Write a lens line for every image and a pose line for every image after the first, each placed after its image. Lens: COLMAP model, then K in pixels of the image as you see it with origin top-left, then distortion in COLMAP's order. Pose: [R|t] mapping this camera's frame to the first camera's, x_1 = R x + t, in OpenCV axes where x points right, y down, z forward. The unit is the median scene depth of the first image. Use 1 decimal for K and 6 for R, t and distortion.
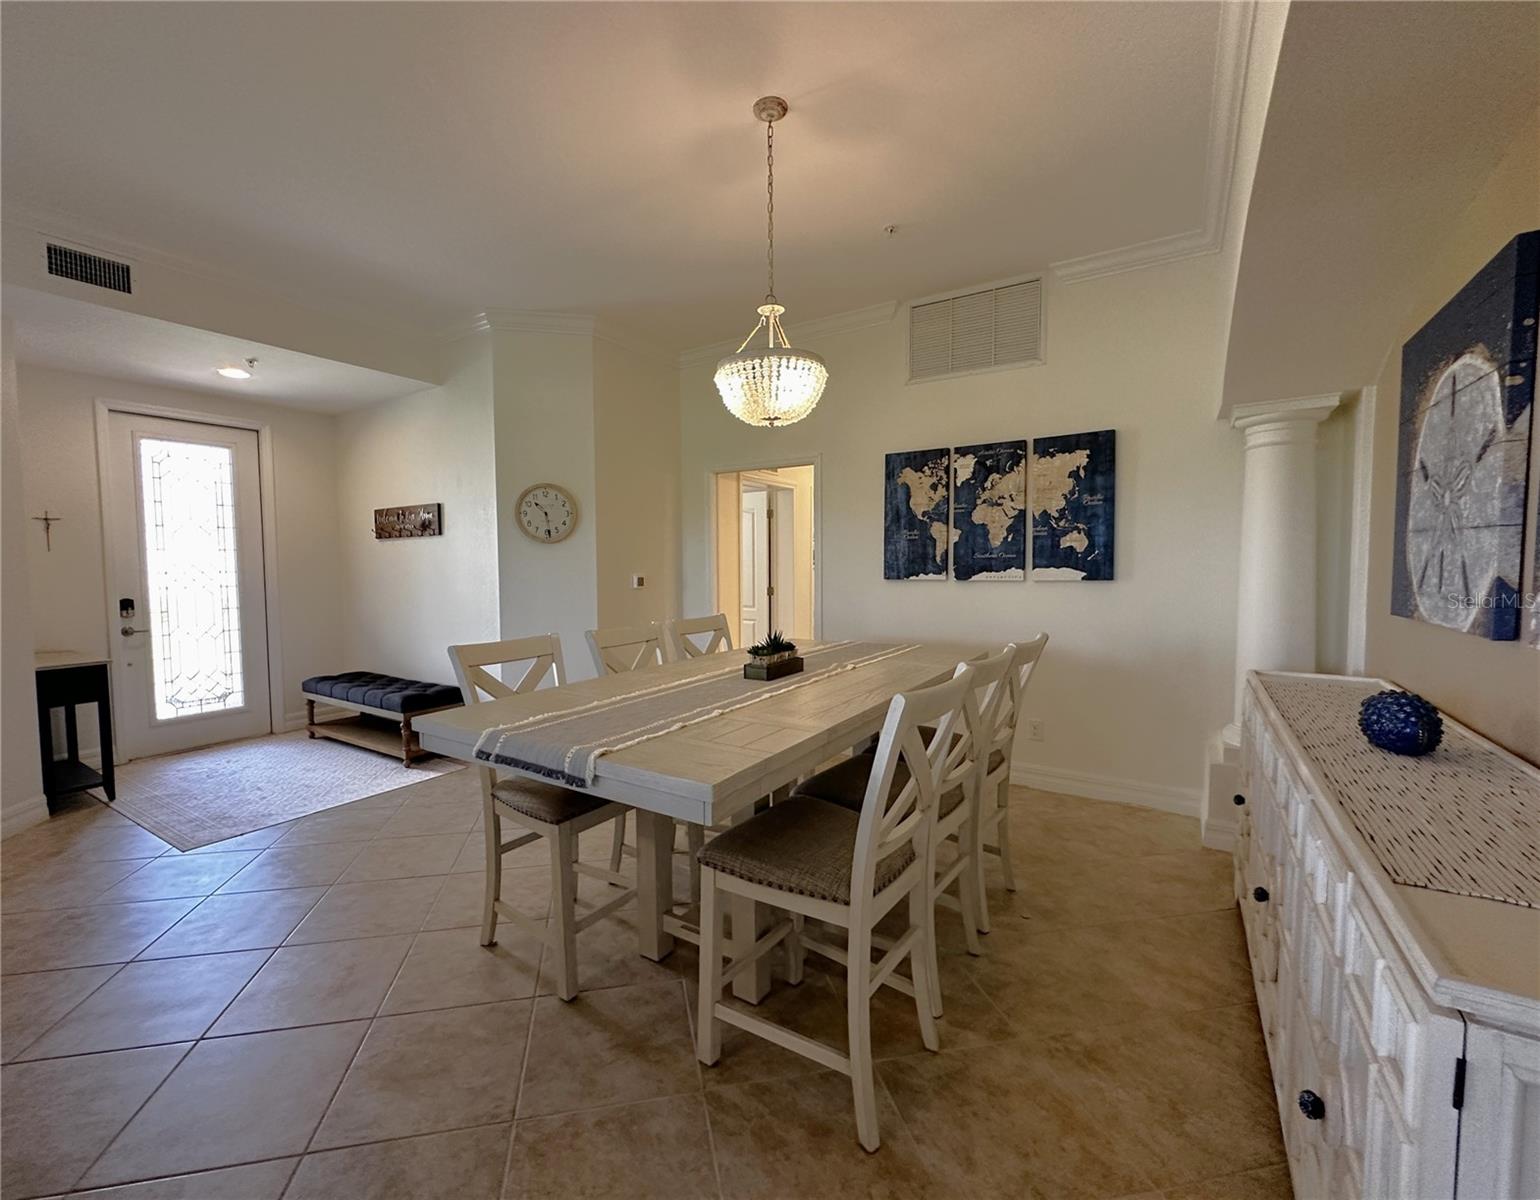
lens RADIAL K [[644.9, 0, 759.3], [0, 644.9, 600.6], [0, 0, 1]] dist [-0.000839, 0.000798]
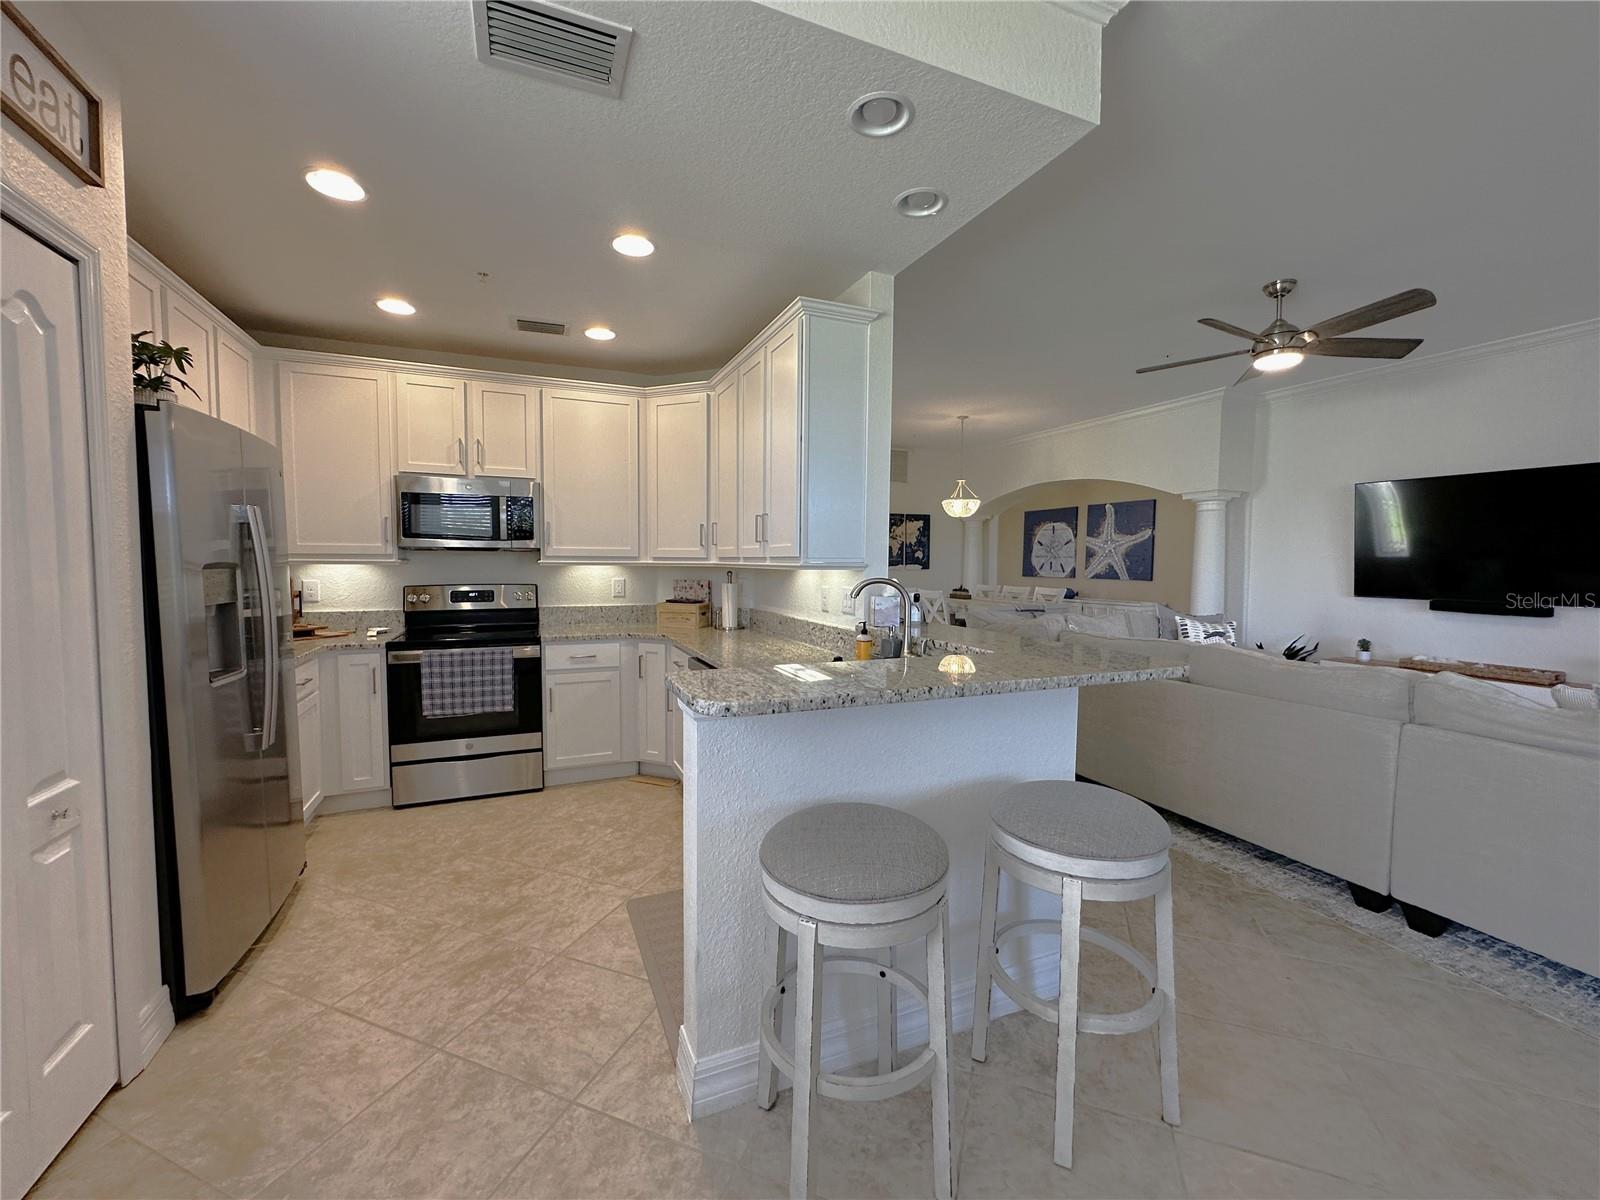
lens RADIAL K [[639.4, 0, 798.4], [0, 639.4, 596.5], [0, 0, 1]] dist [-0.002520, 0.001629]
pose [[0.565327, -0.033783, 0.824175, -1.848397], [0.034981, 0.999244, 0.016965, 0.016946], [-0.824125, 0.019240, 0.566081, -0.067831]]
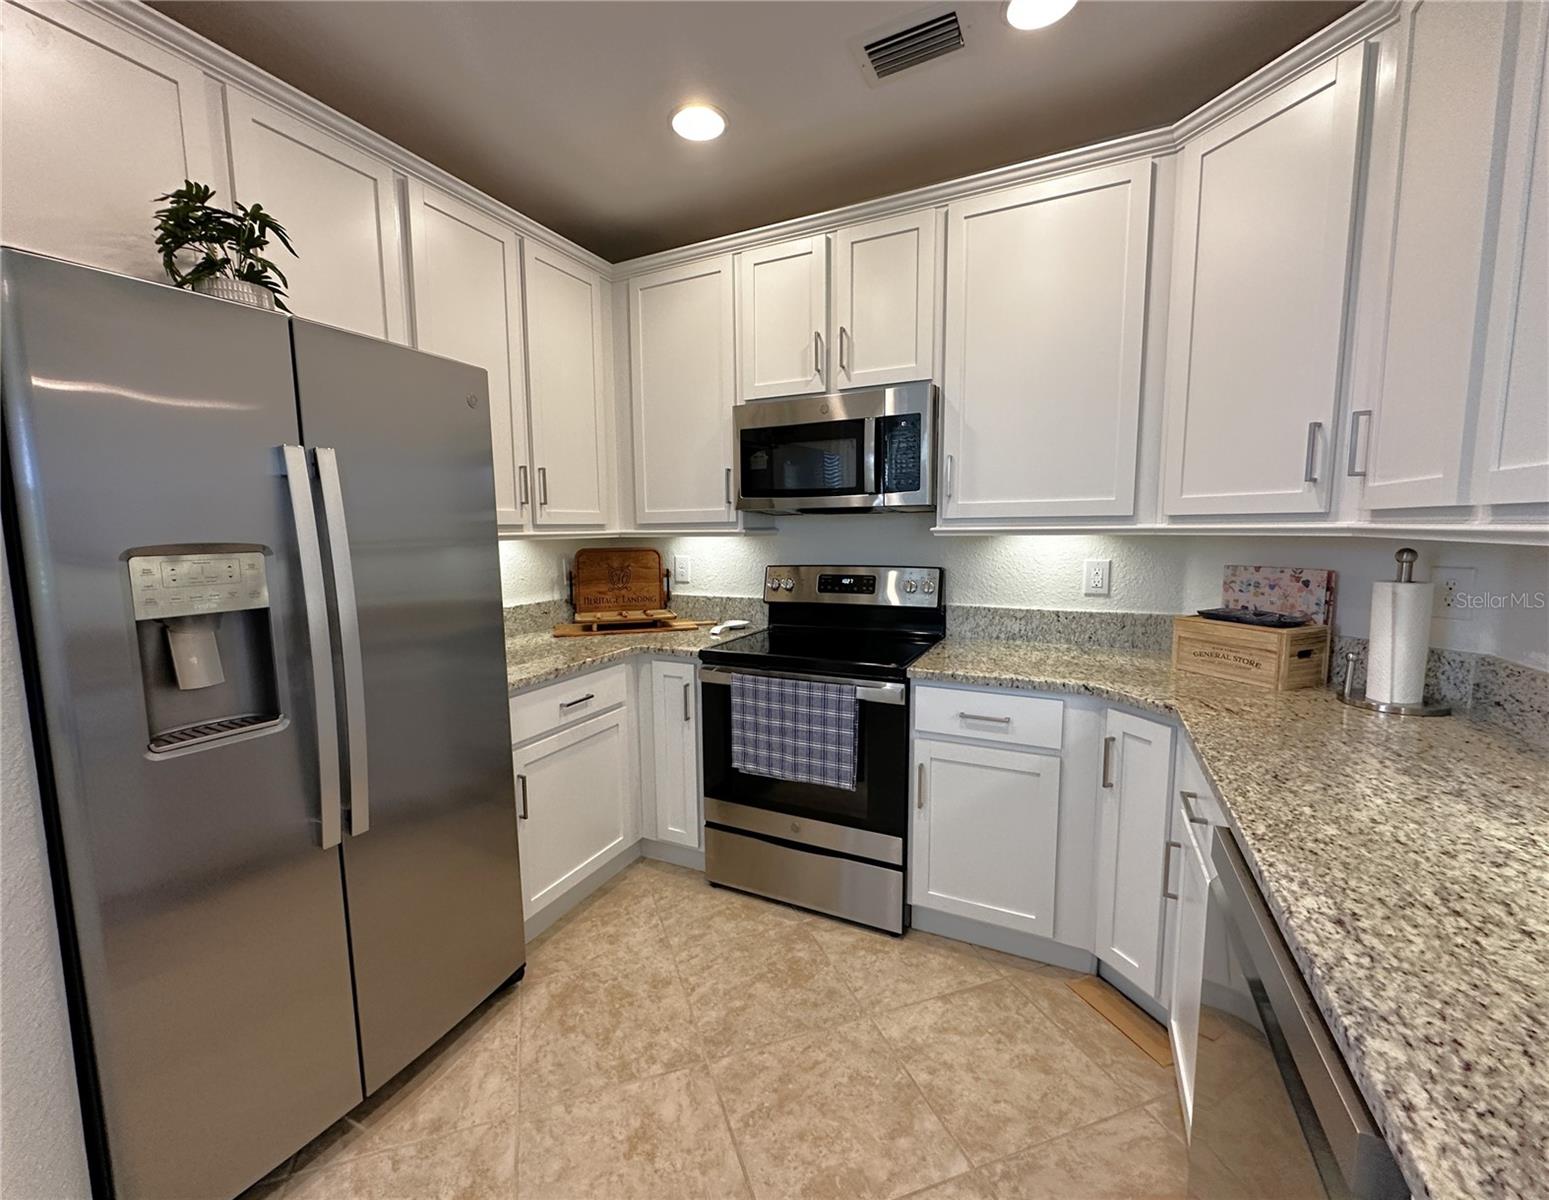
lens RADIAL K [[648.6, 0, 749.5], [0, 648.6, 598.2], [0, 0, 1]] dist [-0.000839, 0.000798]
pose [[0.995920, -0.014130, 0.089129, -1.450063], [0.009493, 0.998590, 0.052233, -0.006224], [-0.089742, -0.051174, 0.994650, 0.286493]]
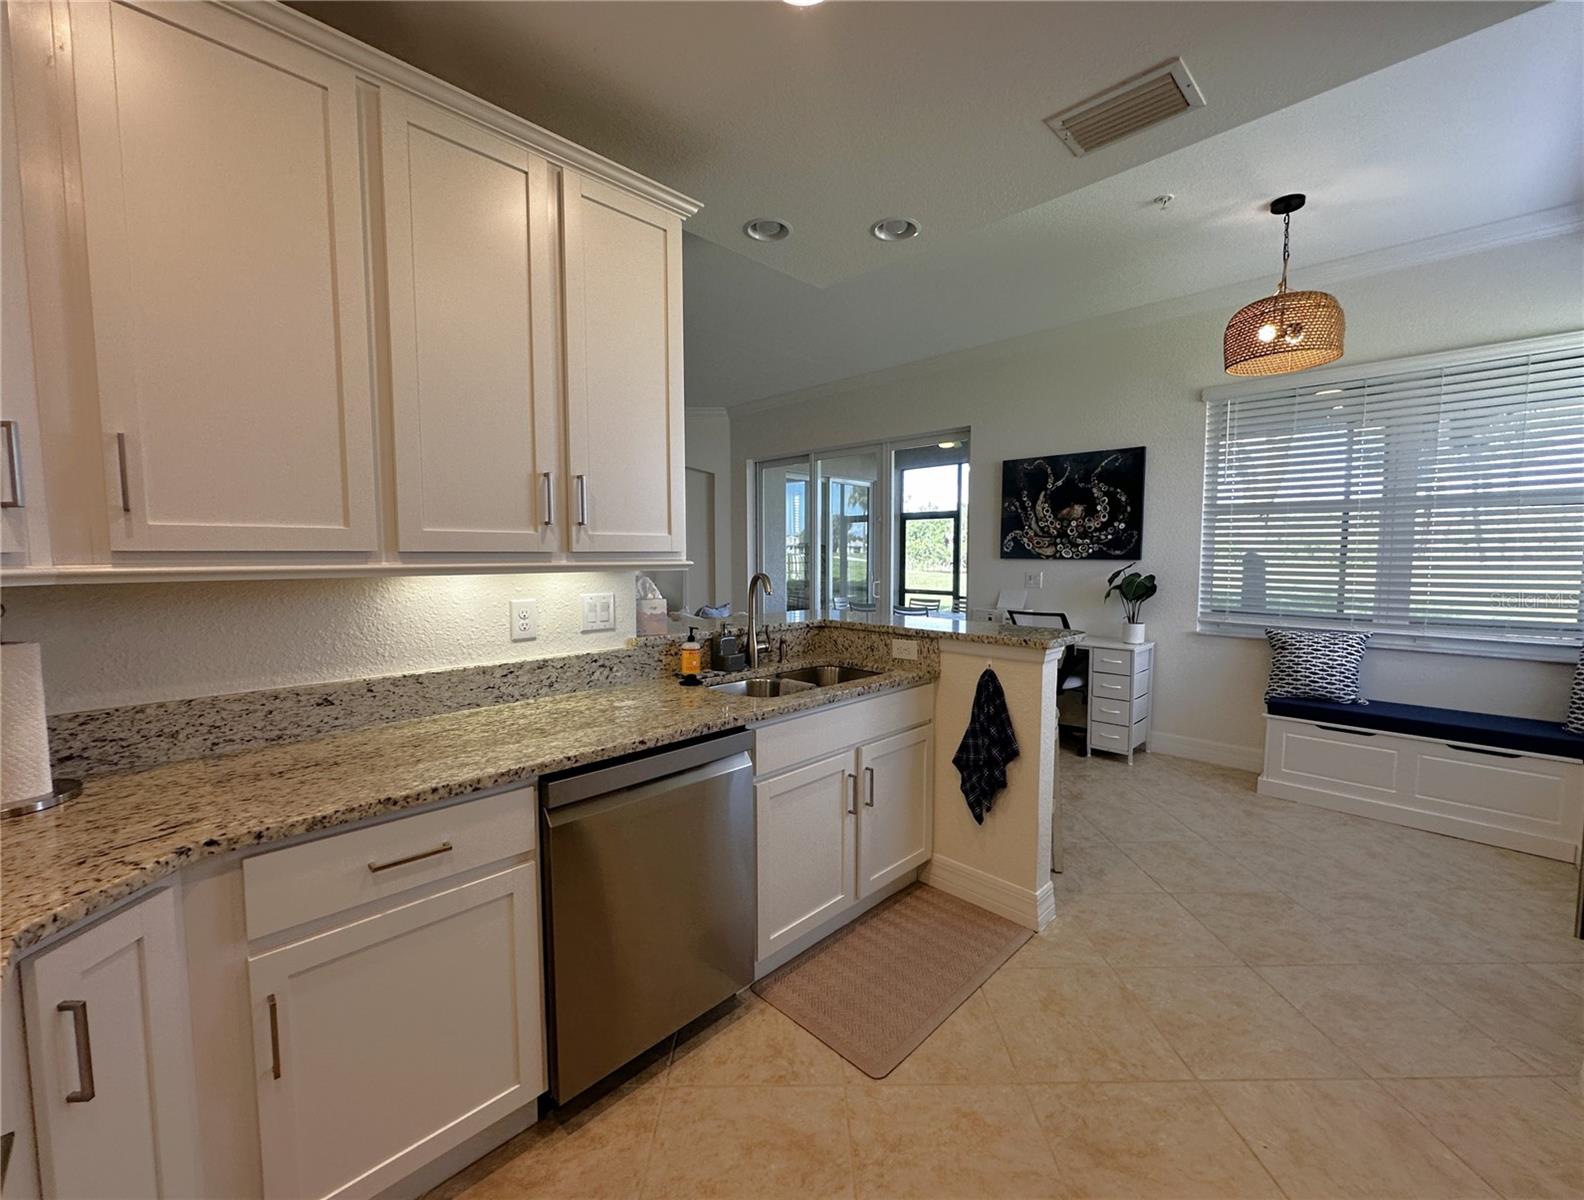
lens RADIAL K [[653.1, 0, 797.0], [0, 653.1, 603.2], [0, 0, 1]] dist [0.000568, -0.000032]
pose [[-0.977790, -0.006263, 0.209492, -1.447605], [0.021793, 0.991097, 0.131347, -0.042952], [-0.208449, 0.132995, -0.968948, 0.863594]]
